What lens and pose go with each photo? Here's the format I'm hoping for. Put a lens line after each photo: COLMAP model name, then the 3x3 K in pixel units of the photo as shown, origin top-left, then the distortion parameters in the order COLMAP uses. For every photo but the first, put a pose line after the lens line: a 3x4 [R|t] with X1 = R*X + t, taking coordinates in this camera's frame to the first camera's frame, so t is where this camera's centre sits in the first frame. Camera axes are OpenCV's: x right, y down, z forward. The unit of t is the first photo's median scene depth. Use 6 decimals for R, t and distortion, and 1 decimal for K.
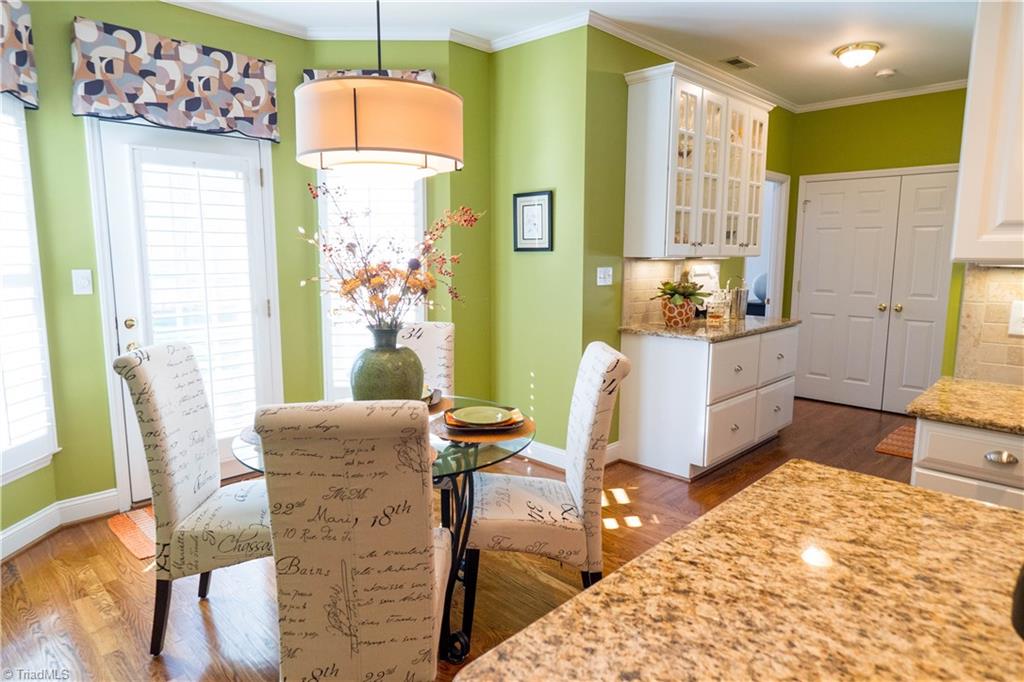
lens RADIAL K [[602.6, 0, 484.9], [0, 602.6, 342.9], [0, 0, 1]] dist [-0.005713, -0.002262]
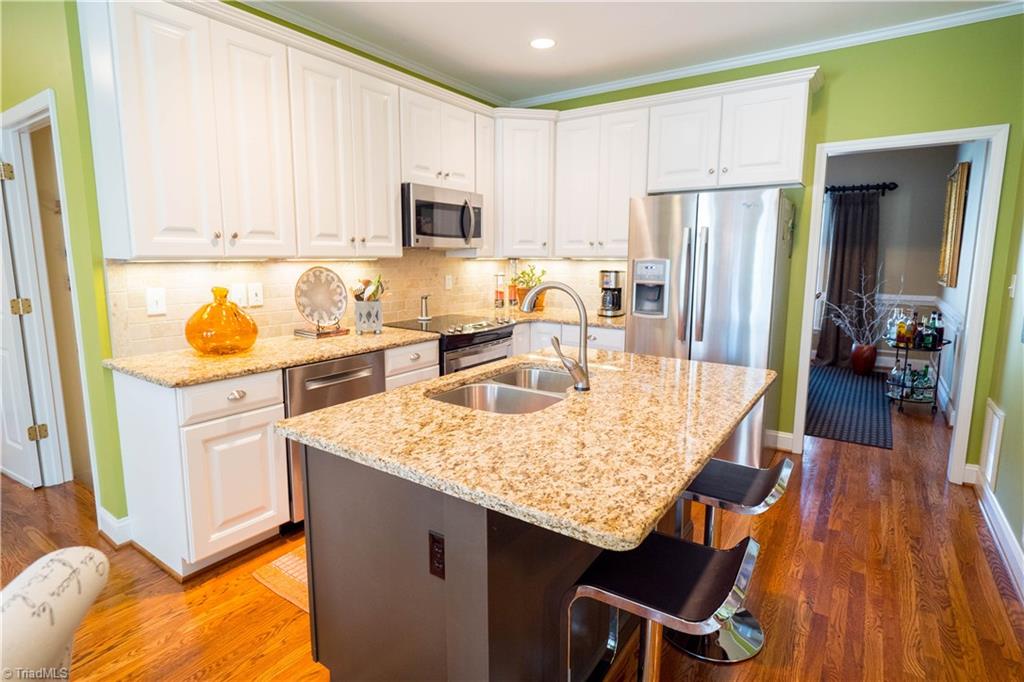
lens RADIAL K [[532.0, 0, 518.8], [0, 532.0, 330.8], [0, 0, 1]] dist [-0.001321, 0.000737]
pose [[-0.217683, -0.141686, 0.965681, -0.509837], [0.137827, 0.975030, 0.174127, -0.090312], [-0.966239, 0.171001, -0.192720, 0.594776]]
